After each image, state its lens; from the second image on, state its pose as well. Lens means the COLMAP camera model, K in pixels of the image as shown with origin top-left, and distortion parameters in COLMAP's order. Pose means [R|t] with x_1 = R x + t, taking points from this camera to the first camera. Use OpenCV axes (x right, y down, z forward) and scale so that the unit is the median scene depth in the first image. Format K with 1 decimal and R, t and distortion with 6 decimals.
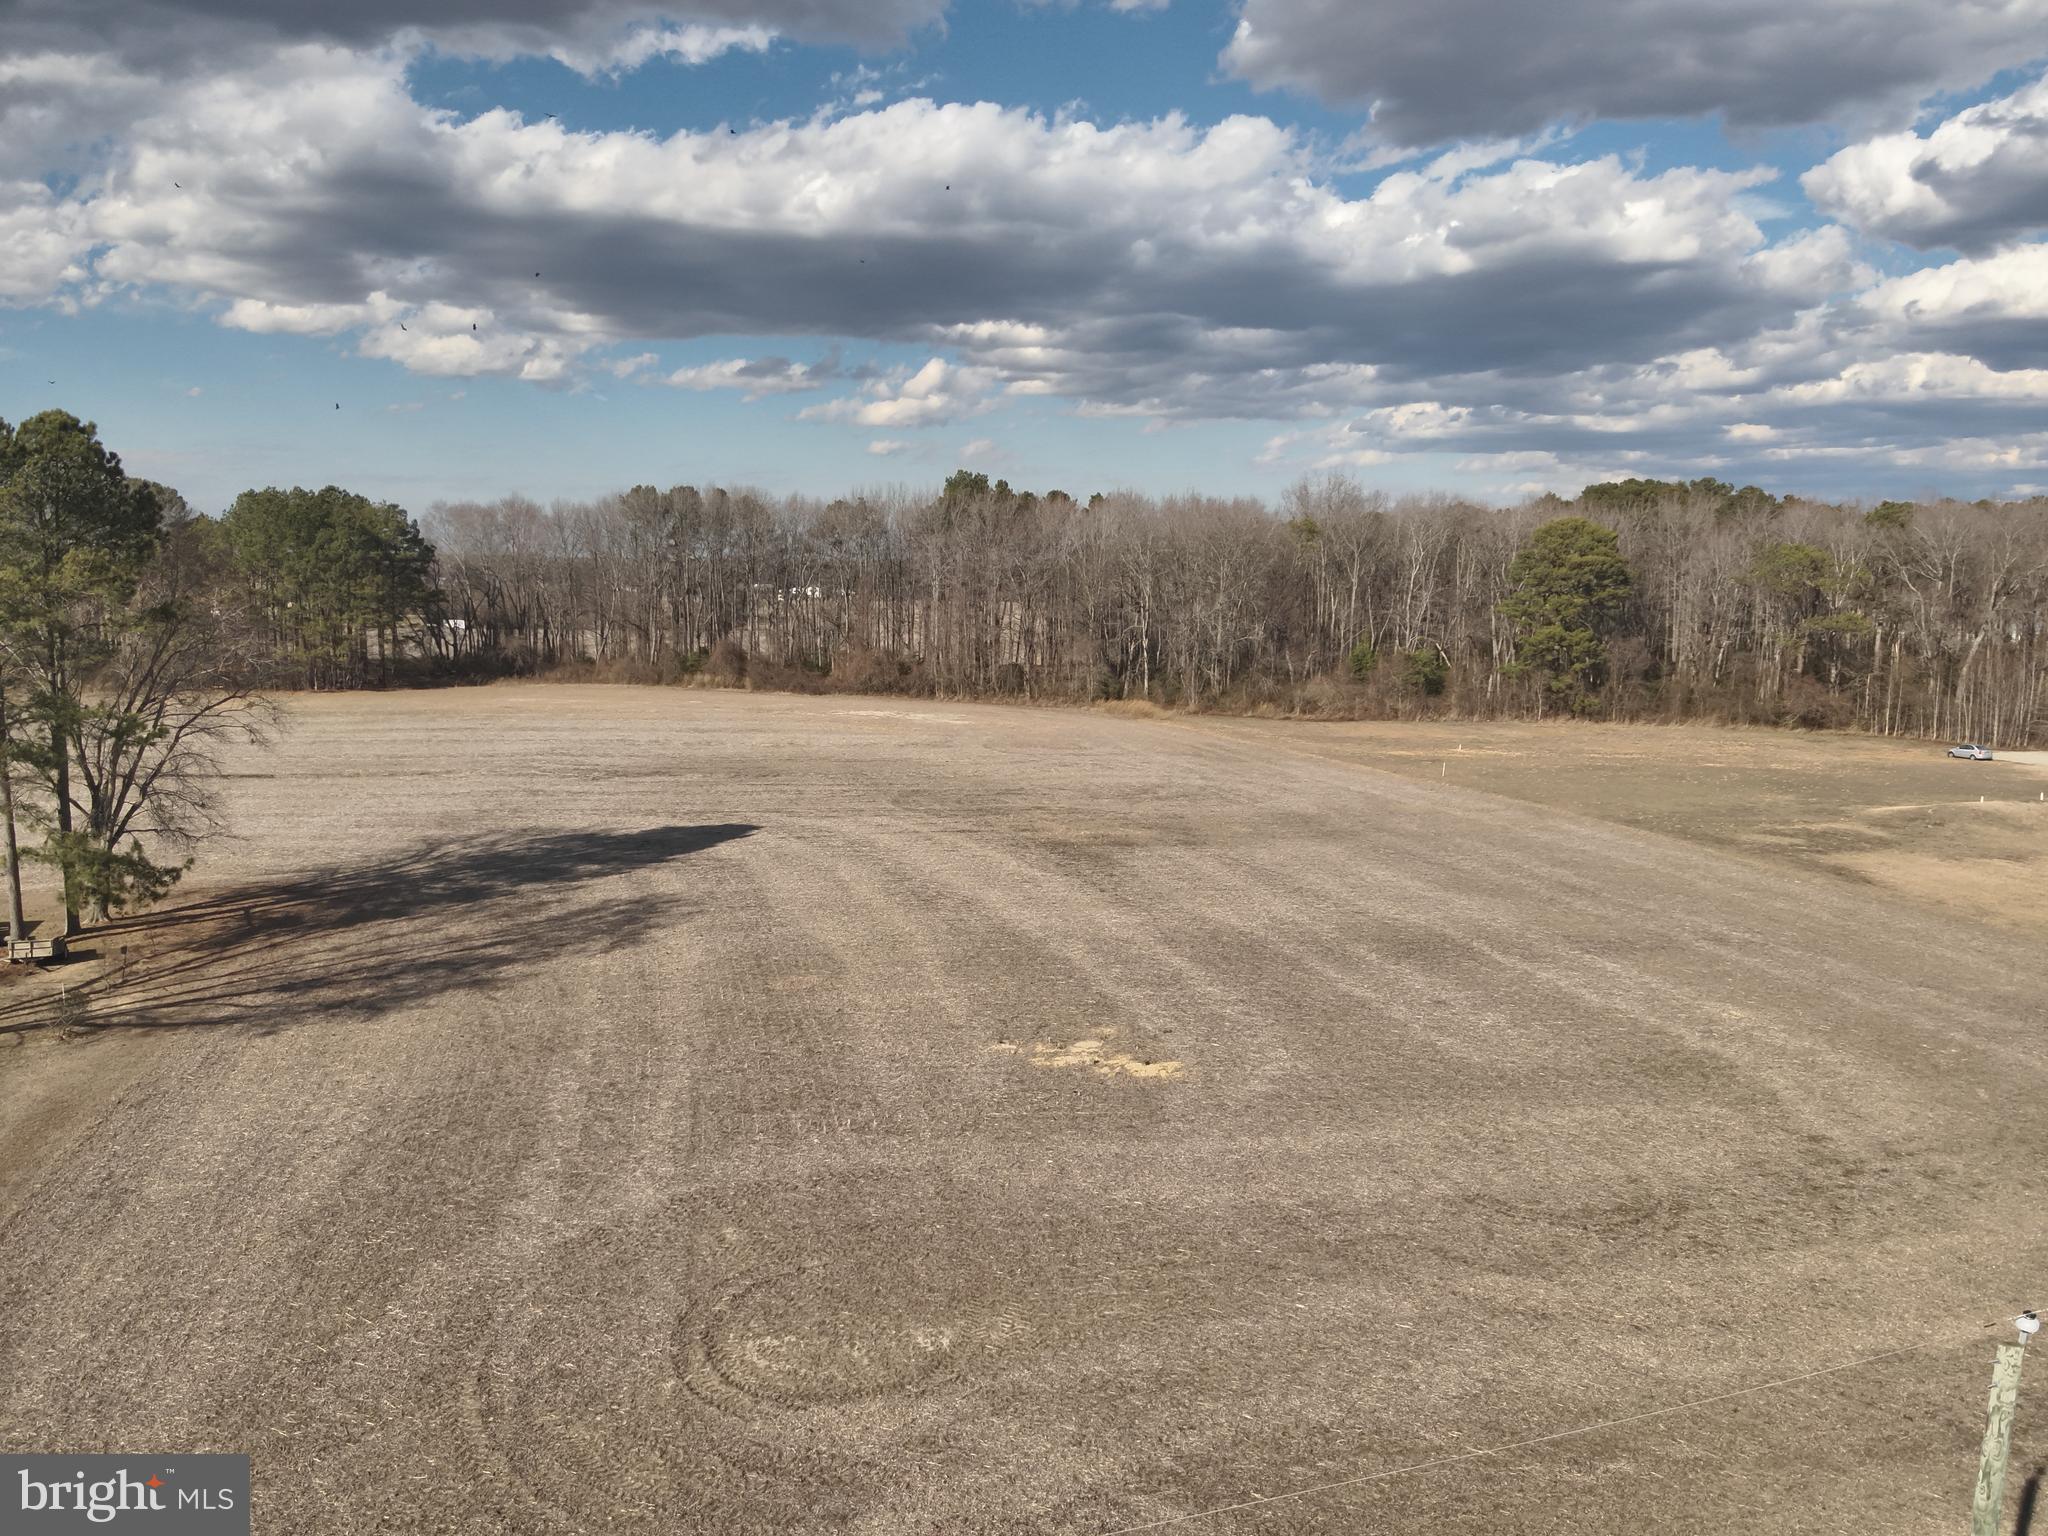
lens RADIAL K [[1474.9, 0, 1024.0], [0, 1474.9, 768.0], [0, 0, 1]] dist [0.126444, -0.232726]
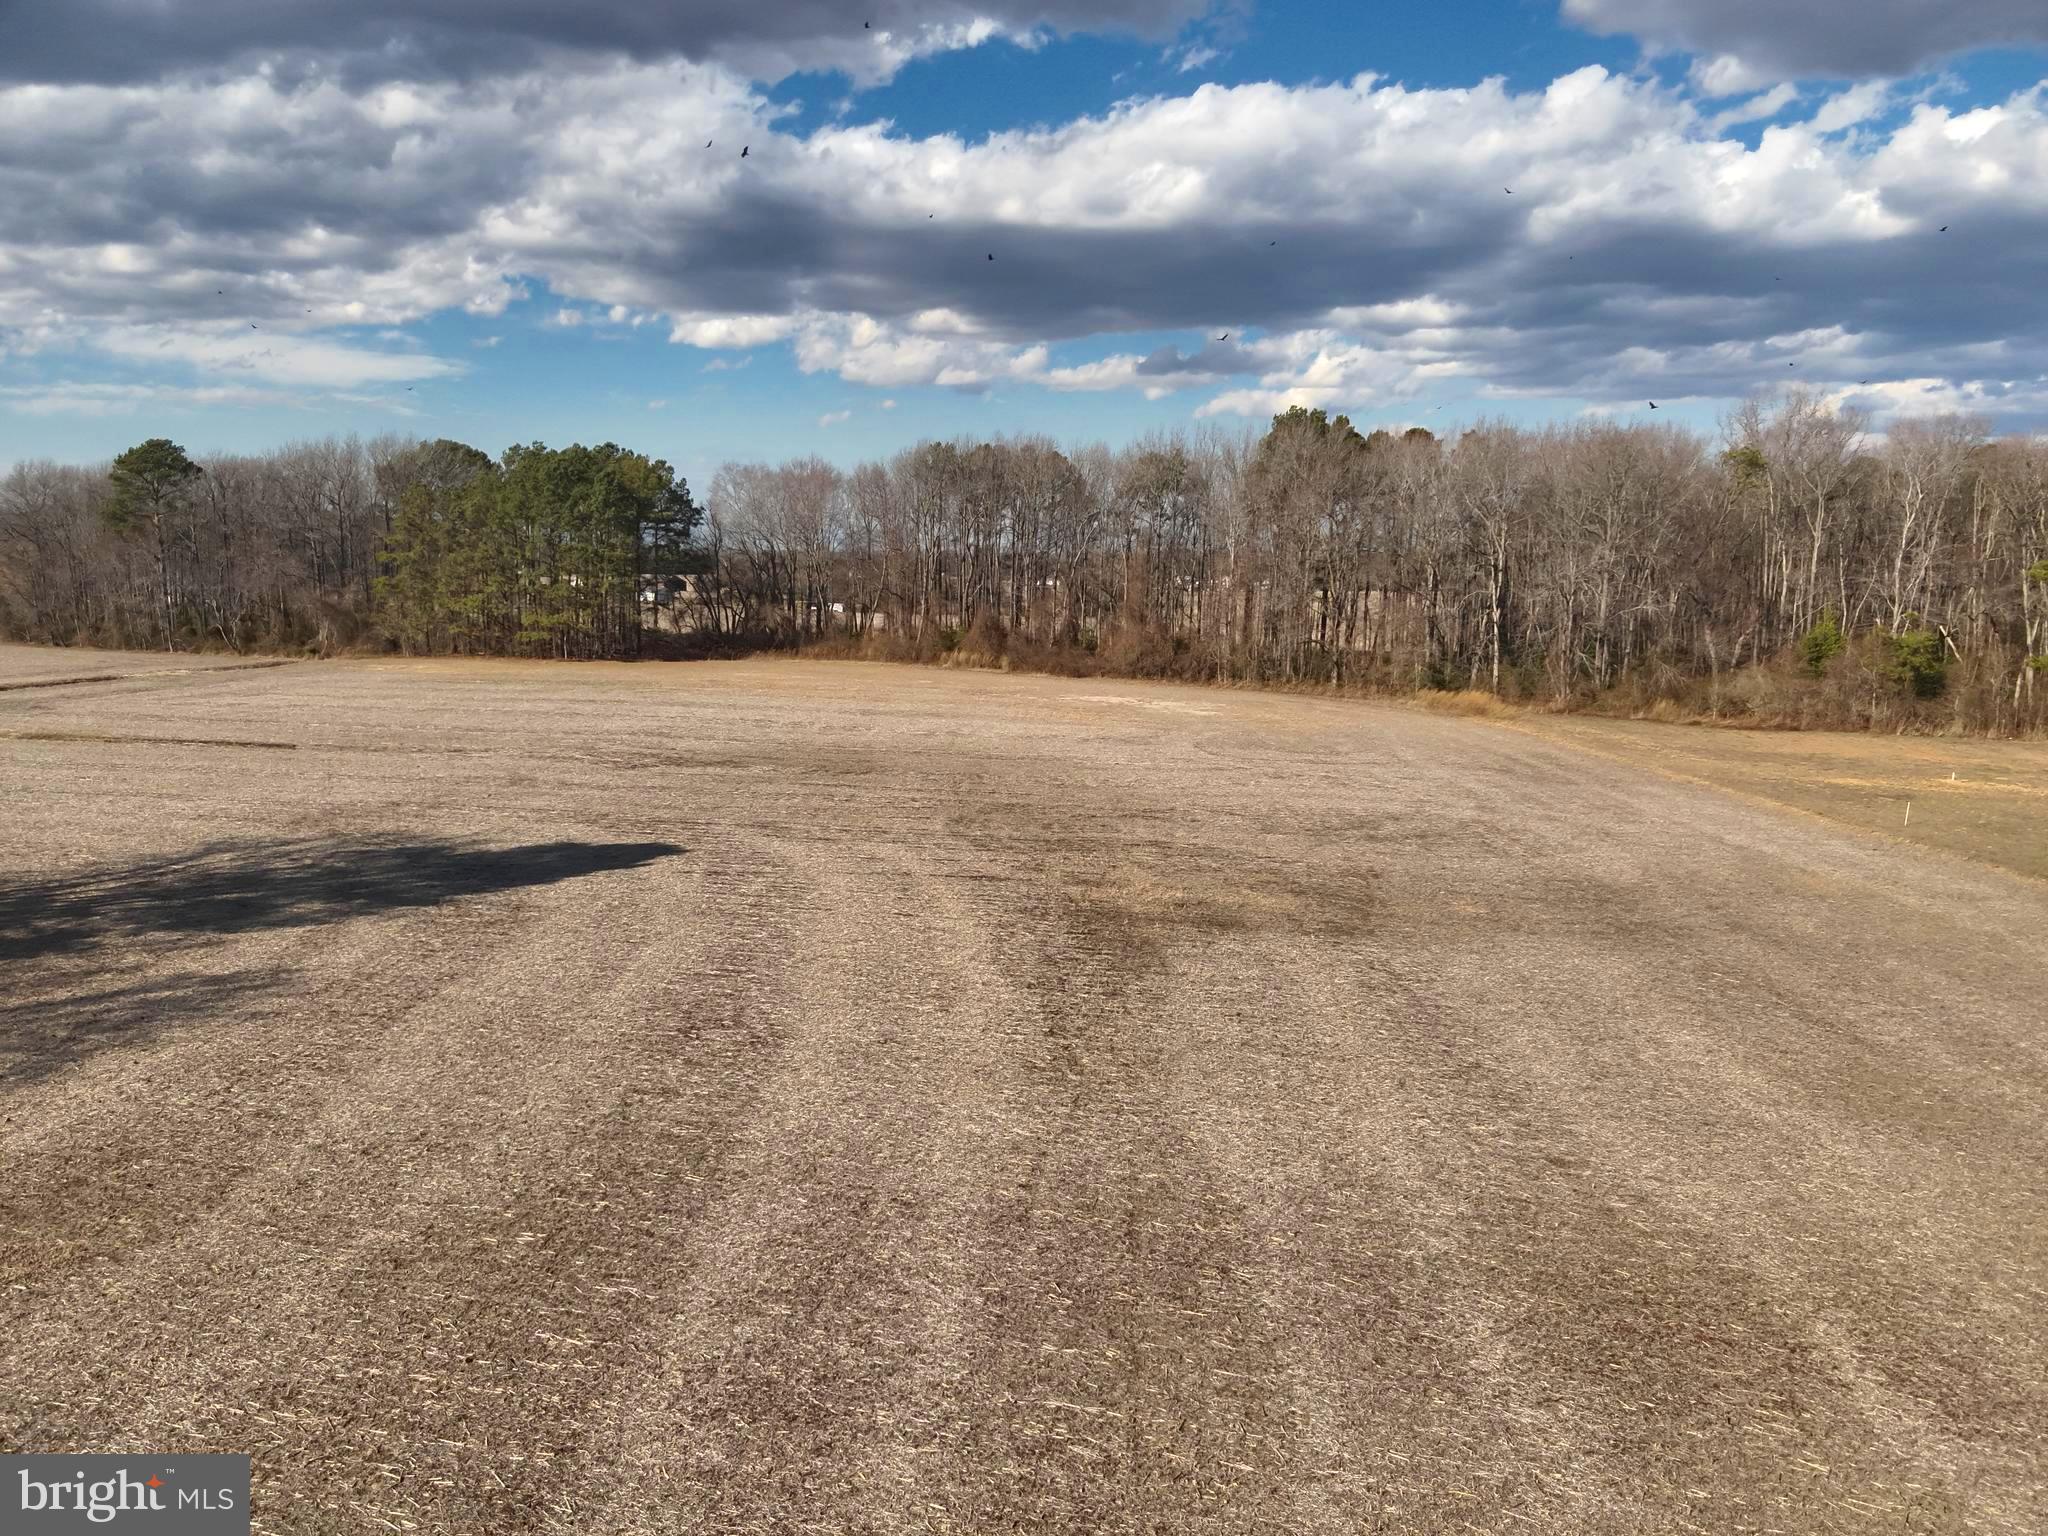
lens RADIAL K [[1476.8, 0, 1022.1], [0, 1476.8, 779.7], [0, 0, 1]] dist [0.117782, -0.221581]
pose [[0.955320, 0.044849, -0.292152, 0.088578], [-0.041914, 0.998988, 0.016301, -0.005601], [0.292588, -0.003327, 0.956233, 0.243334]]
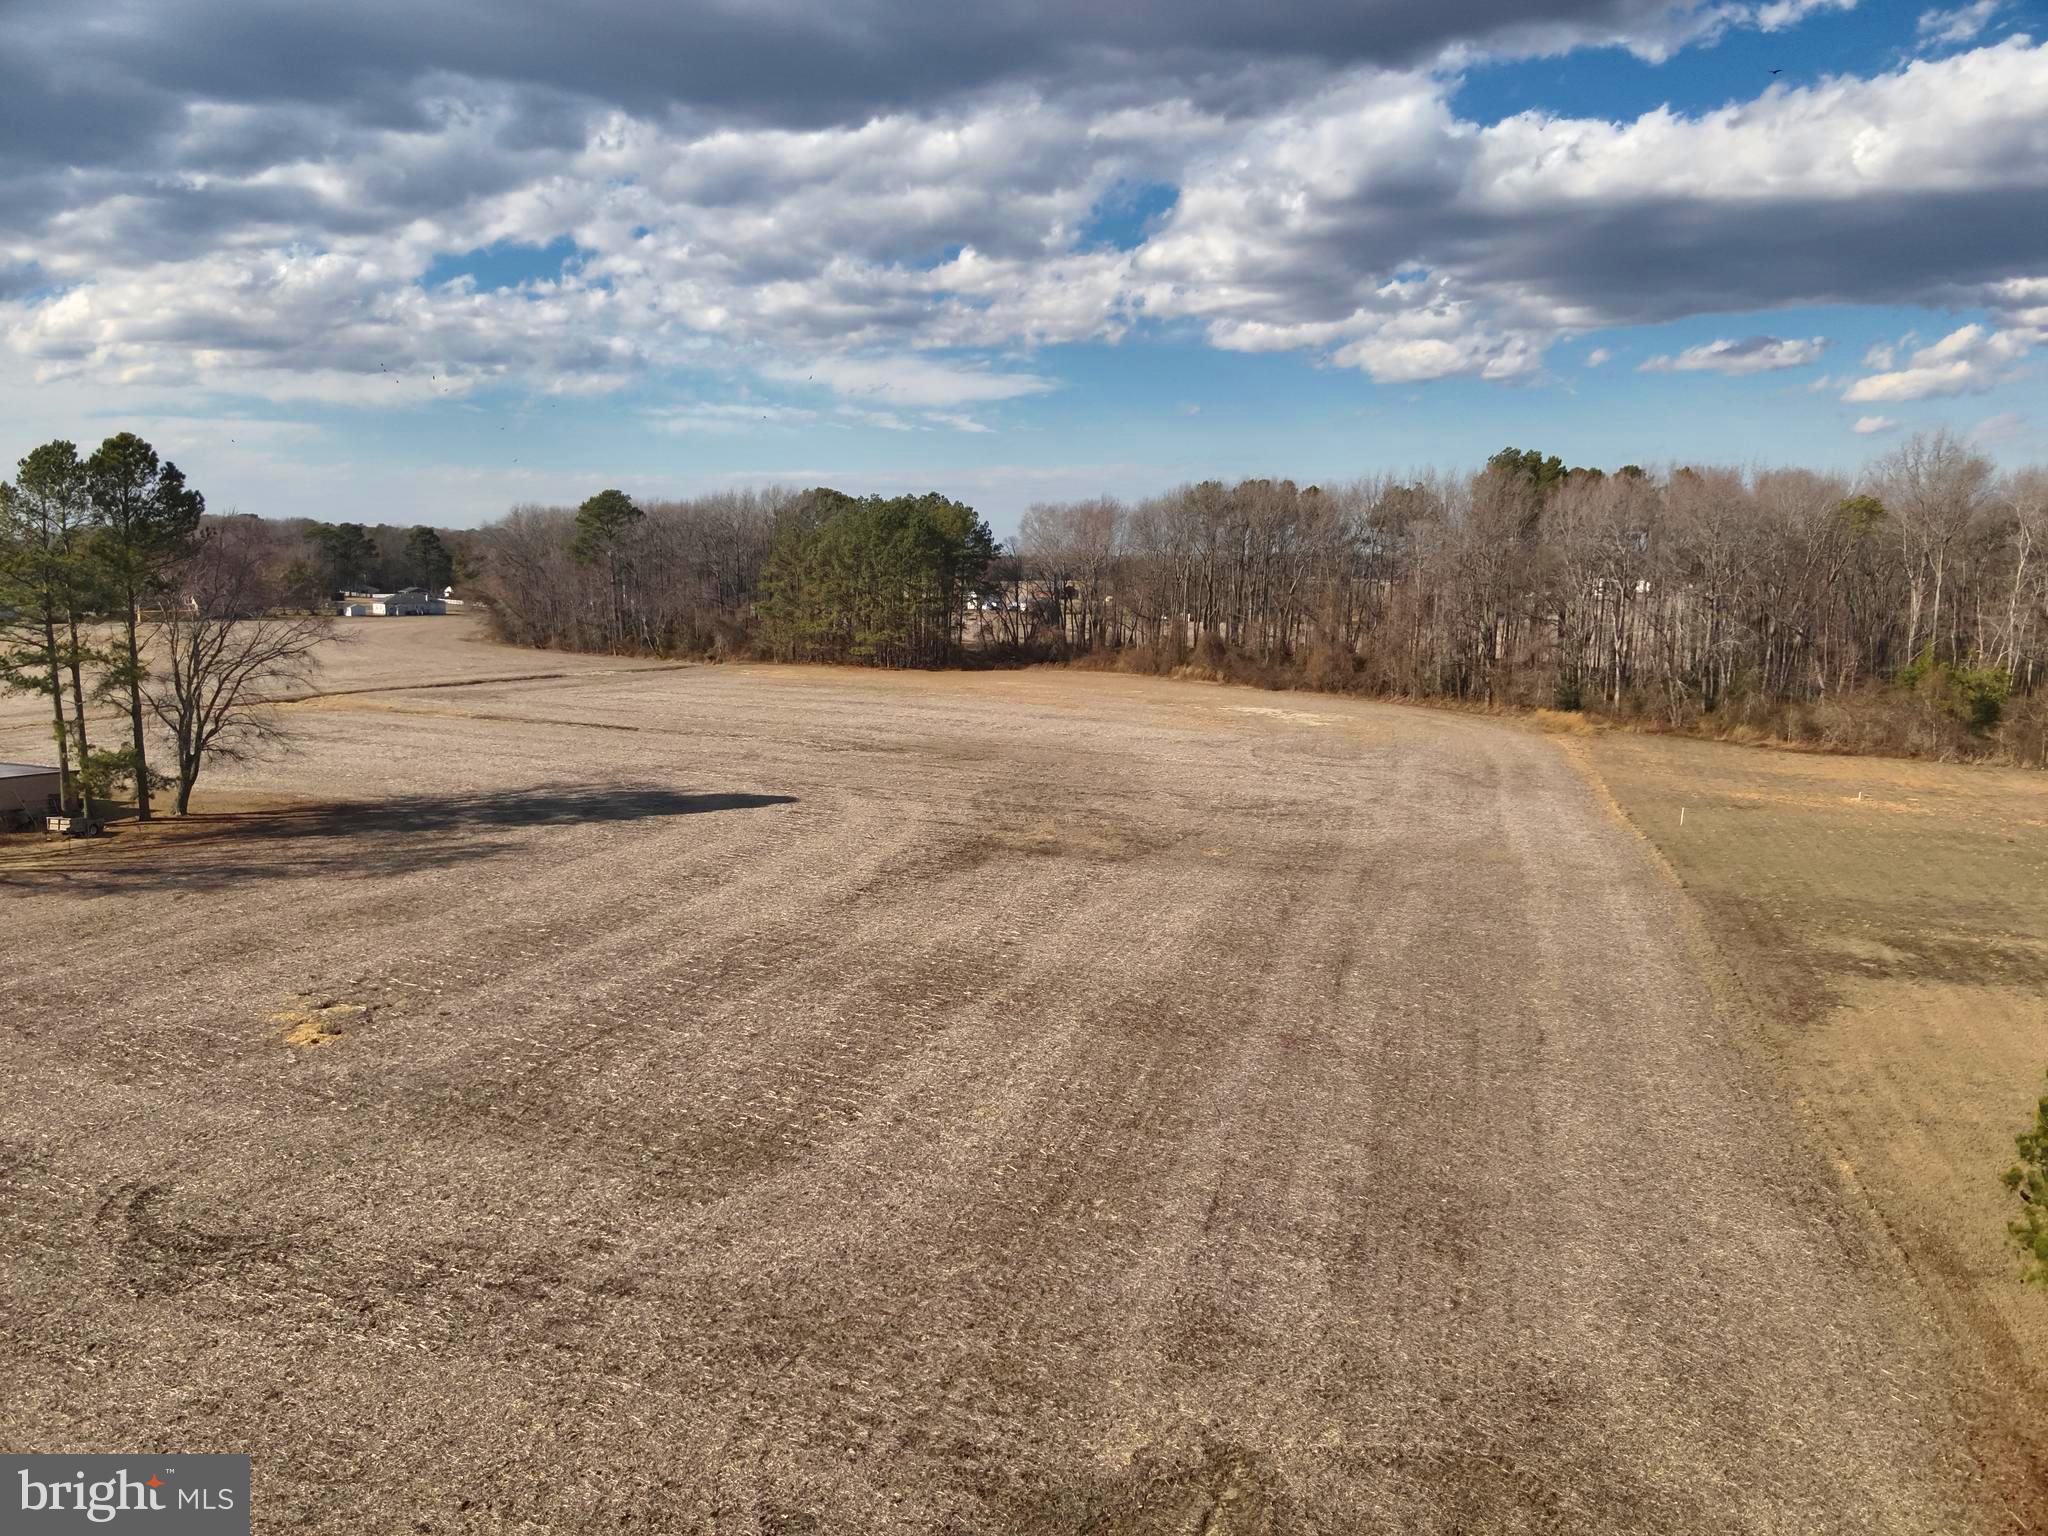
lens RADIAL K [[1474.9, 0, 1024.0], [0, 1474.9, 768.0], [0, 0, 1]] dist [0.126444, -0.232726]
pose [[0.832963, 0.075926, -0.548095, 0.311831], [-0.074363, 0.996916, 0.025087, -0.013374], [0.548309, 0.019861, 0.836040, 0.120907]]
